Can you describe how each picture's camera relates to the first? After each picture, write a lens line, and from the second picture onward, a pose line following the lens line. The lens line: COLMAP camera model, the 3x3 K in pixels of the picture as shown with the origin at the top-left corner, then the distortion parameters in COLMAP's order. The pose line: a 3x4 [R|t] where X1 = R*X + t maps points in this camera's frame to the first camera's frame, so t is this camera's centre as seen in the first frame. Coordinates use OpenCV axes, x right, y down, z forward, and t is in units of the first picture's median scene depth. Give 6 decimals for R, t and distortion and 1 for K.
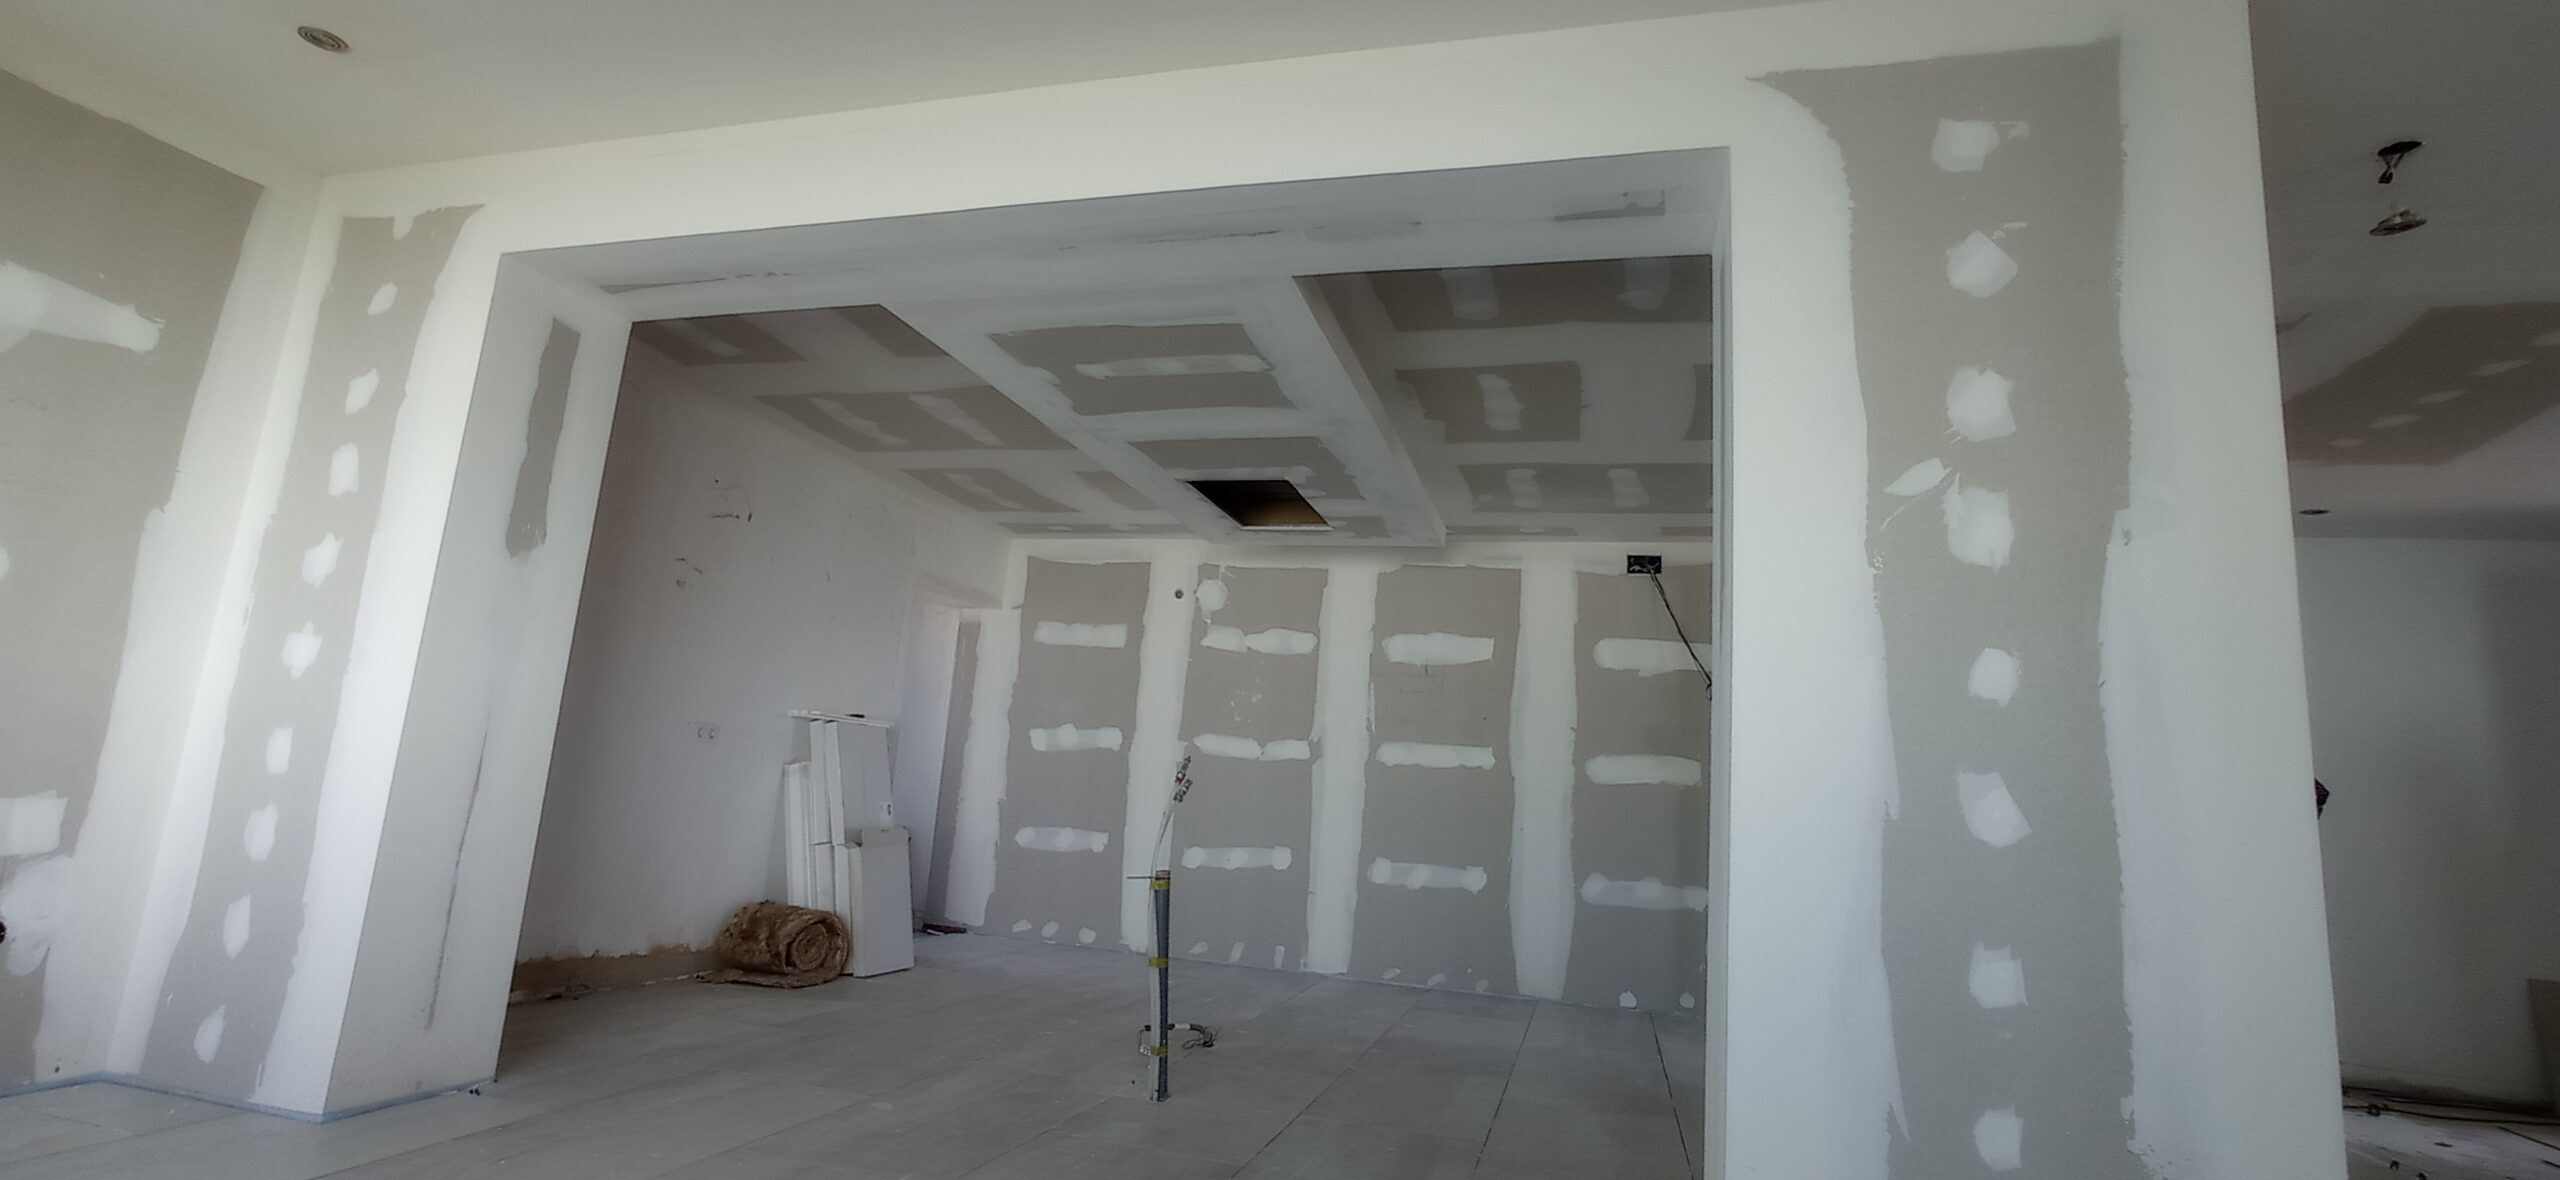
lens RADIAL K [[1158.2, 0, 1278.8], [0, 1158.2, 602.7], [0, 0, 1]] dist [-0.049868, 0.026078]
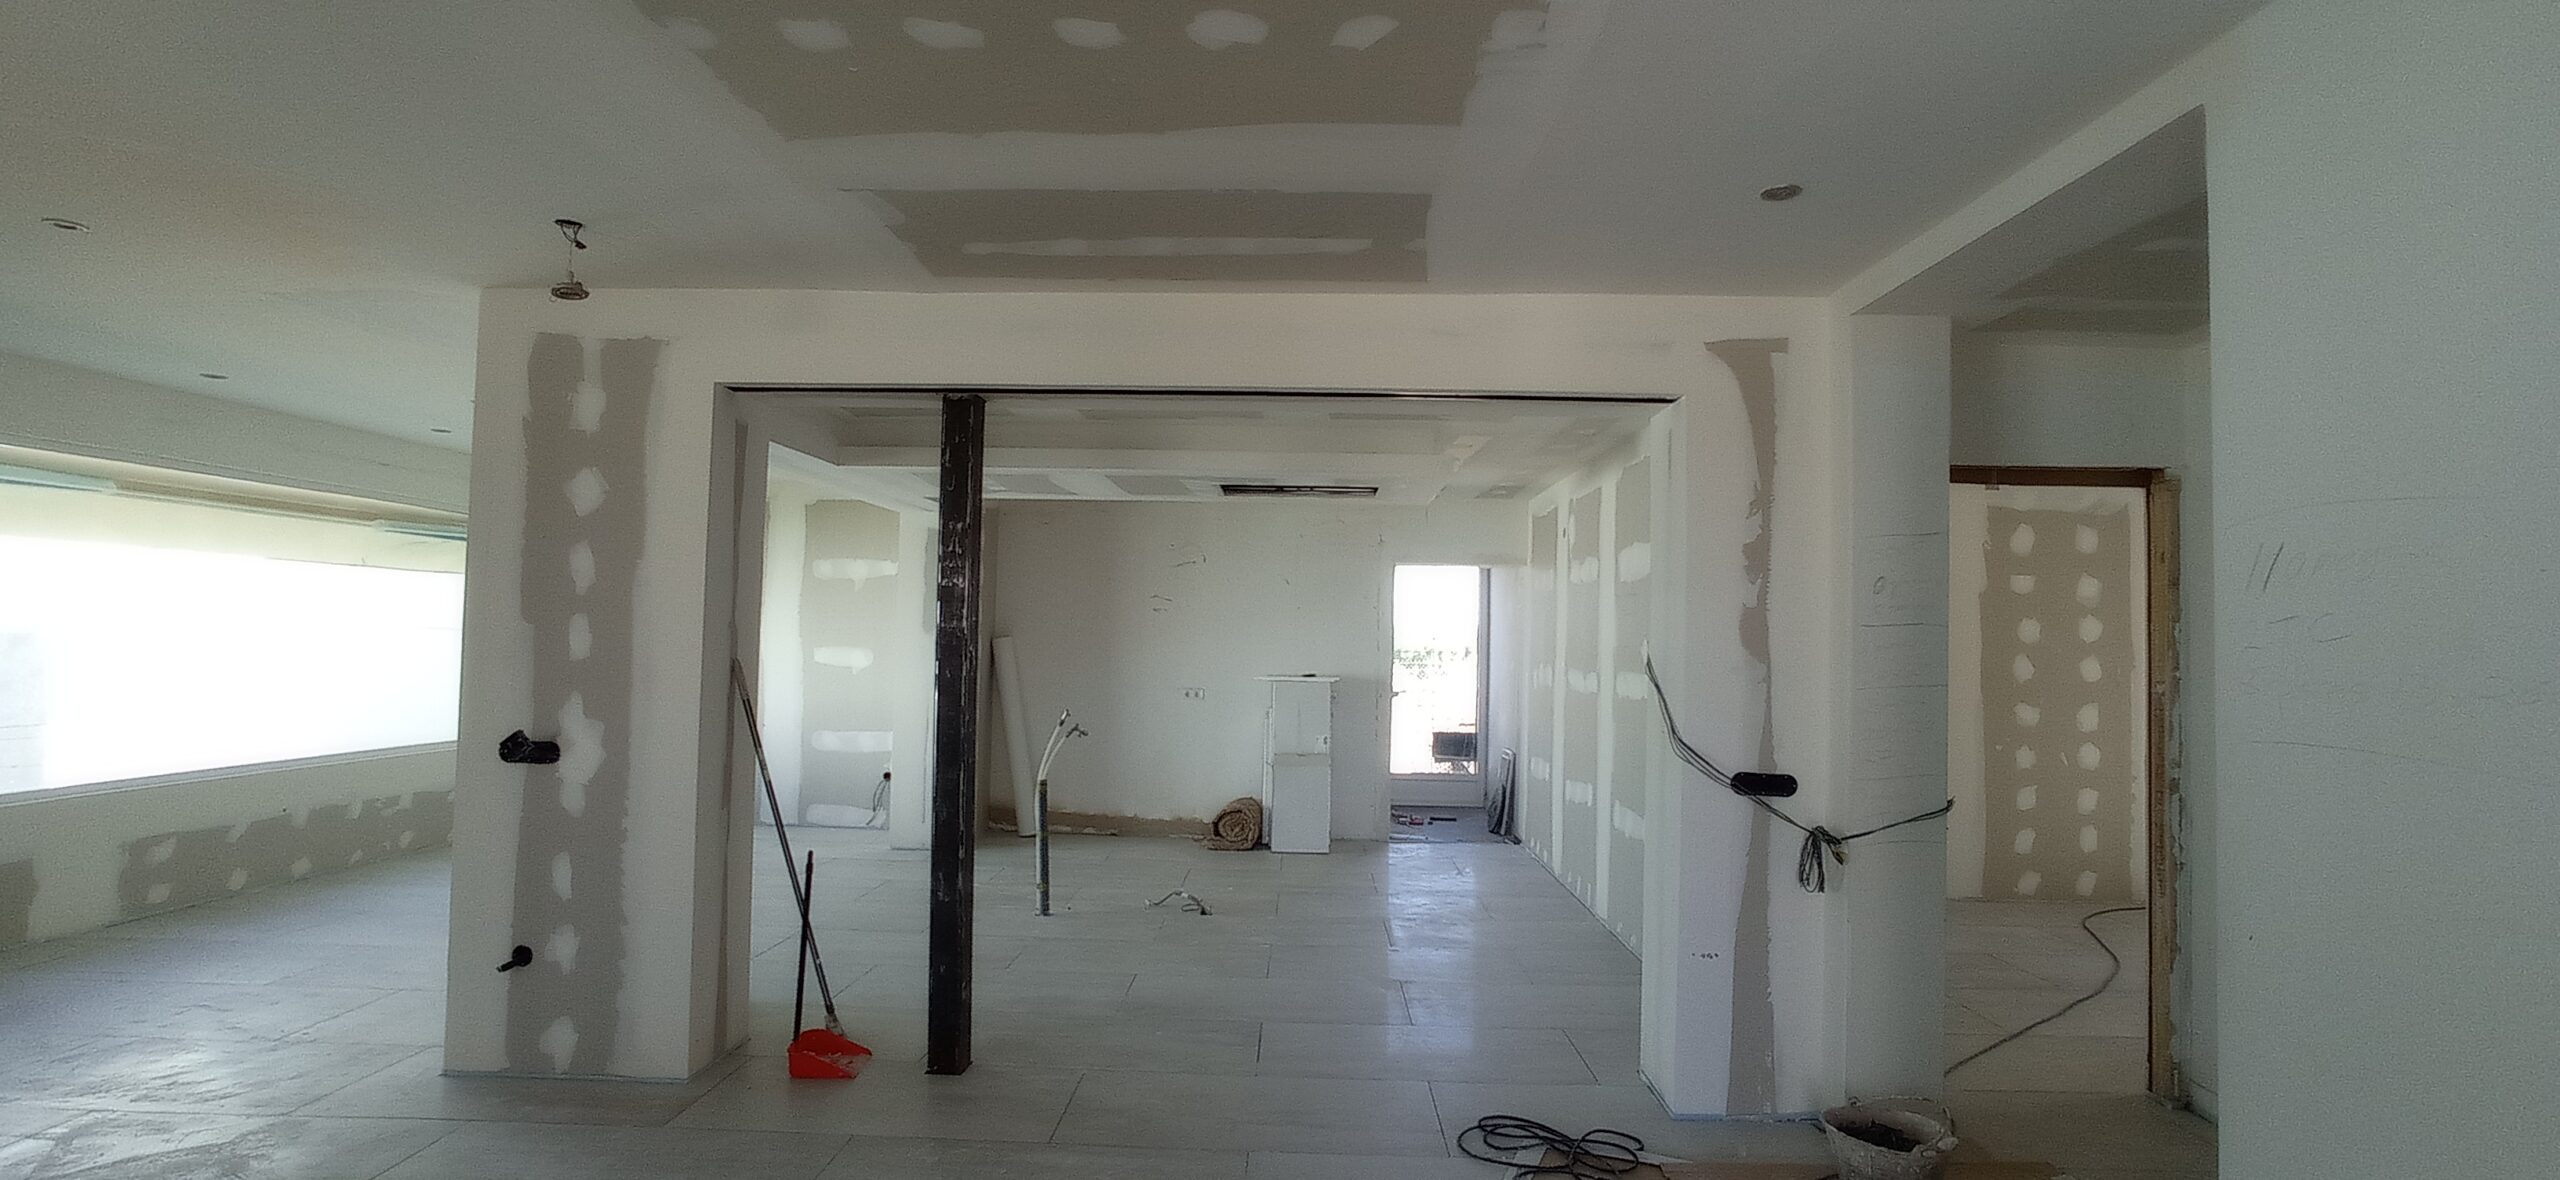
lens RADIAL K [[1158.2, 0, 1269.1], [0, 1158.2, 593.6], [0, 0, 1]] dist [-0.049868, 0.026078]
pose [[0.242590, -0.106596, -0.964255, 1.249217], [0.163655, 0.984197, -0.067627, 0.106838], [0.956226, -0.141400, 0.256201, 0.727596]]
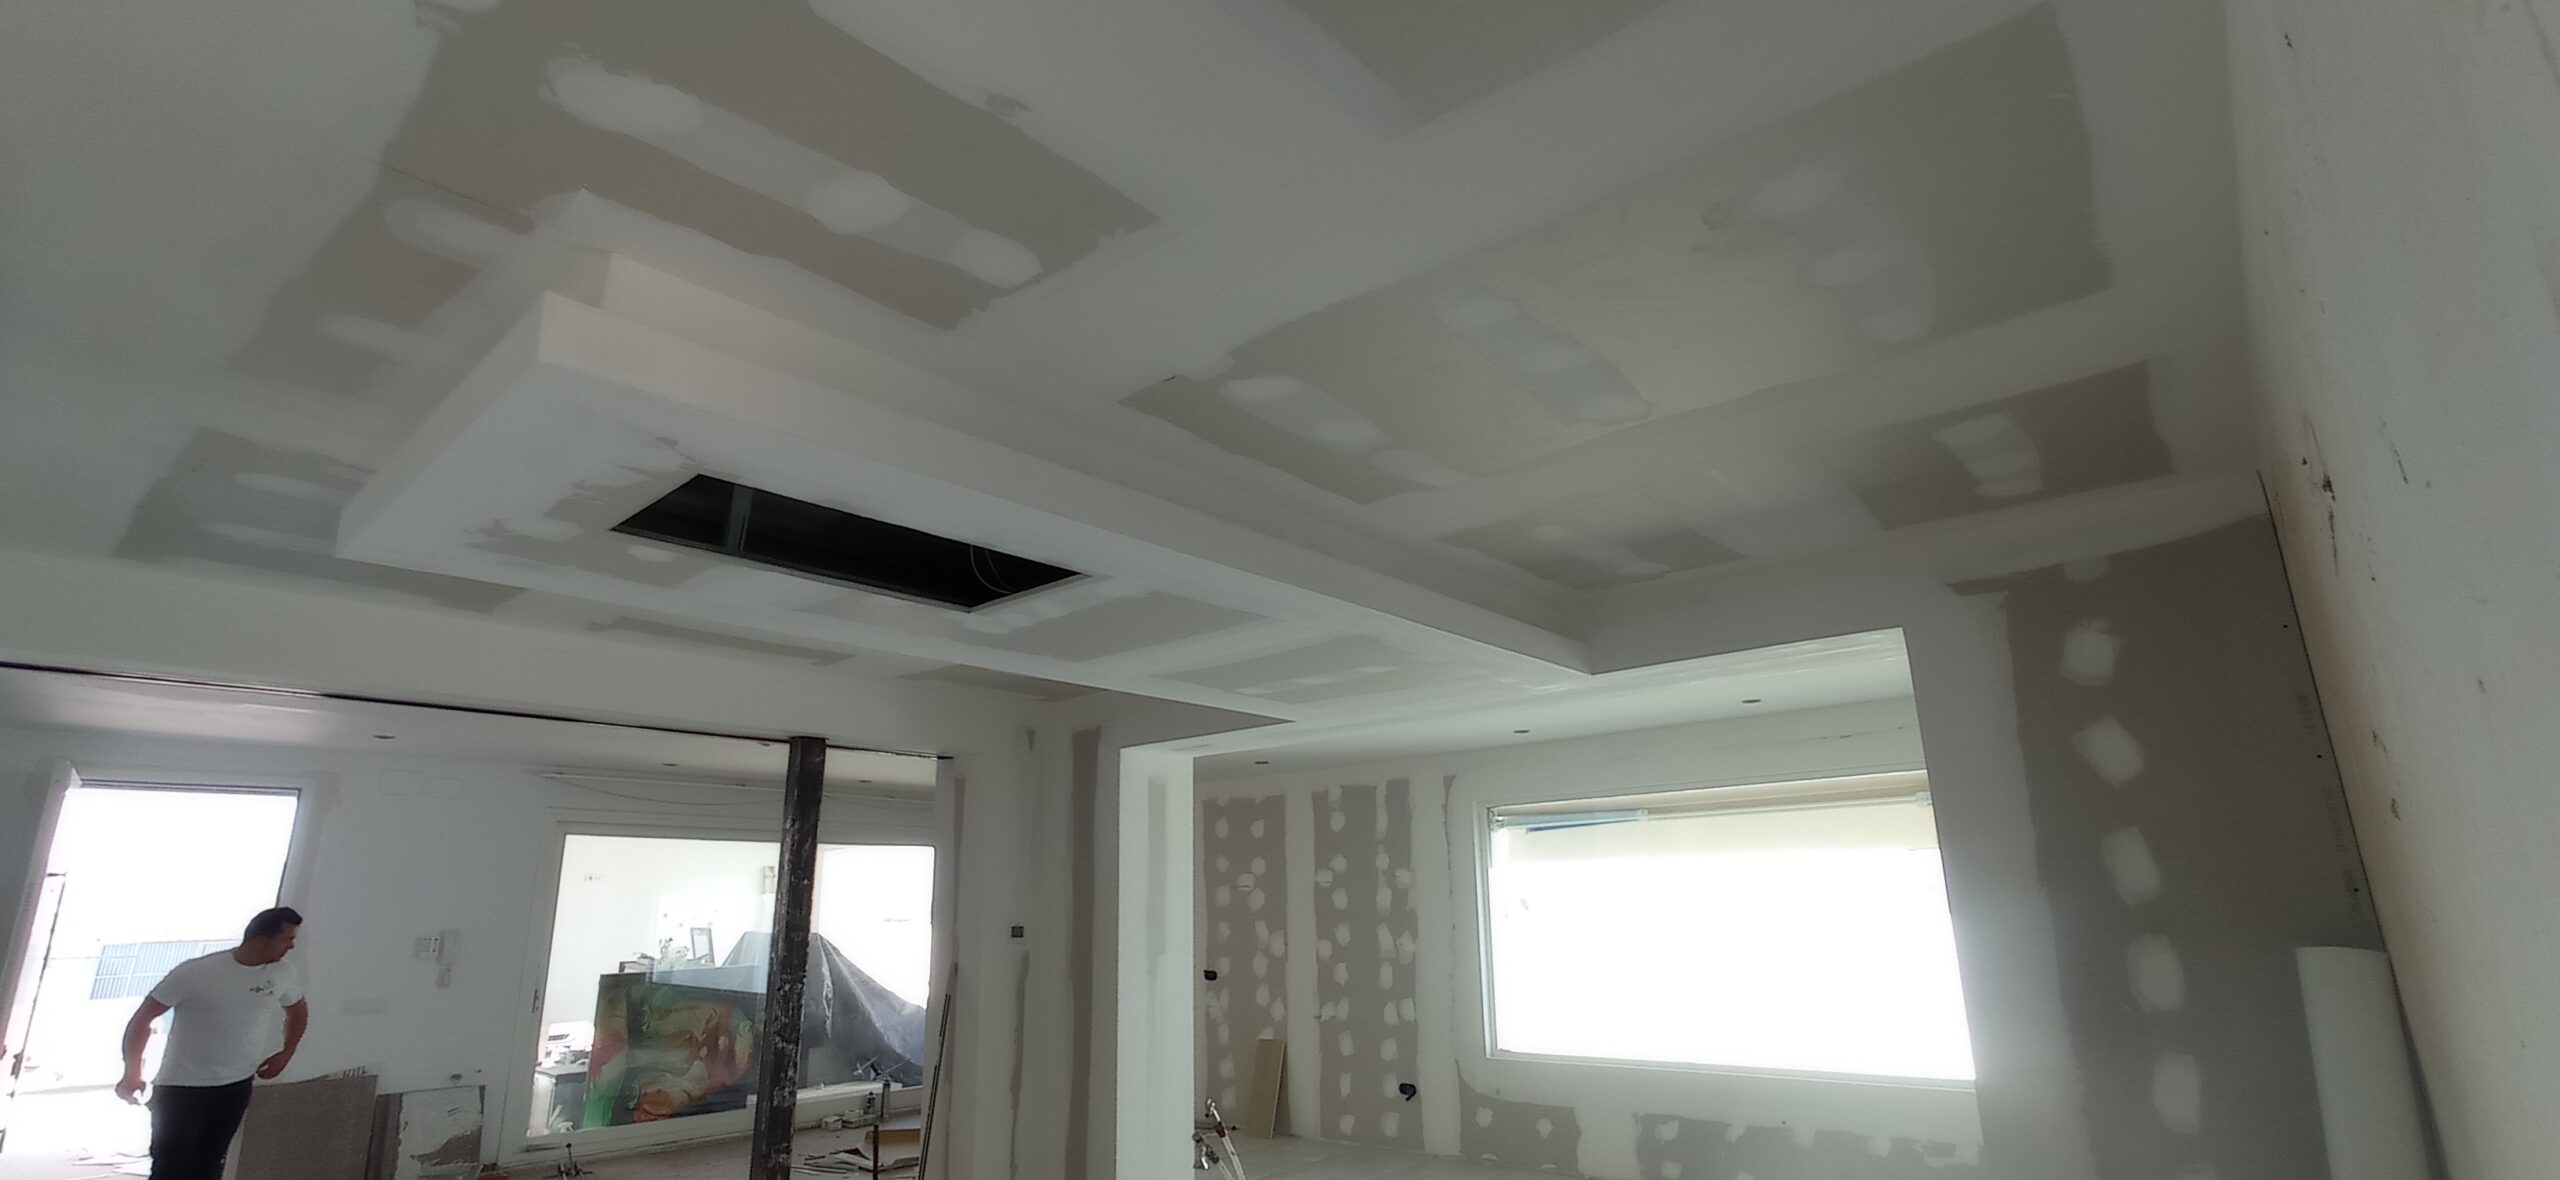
lens RADIAL K [[1158.2, 0, 1272.4], [0, 1158.2, 609.0], [0, 0, 1]] dist [-0.049868, 0.026078]
pose [[-0.901657, 0.053027, 0.429188, -0.384690], [-0.121649, 0.921276, -0.369393, 0.089761], [-0.414988, -0.385276, -0.824225, 1.445129]]
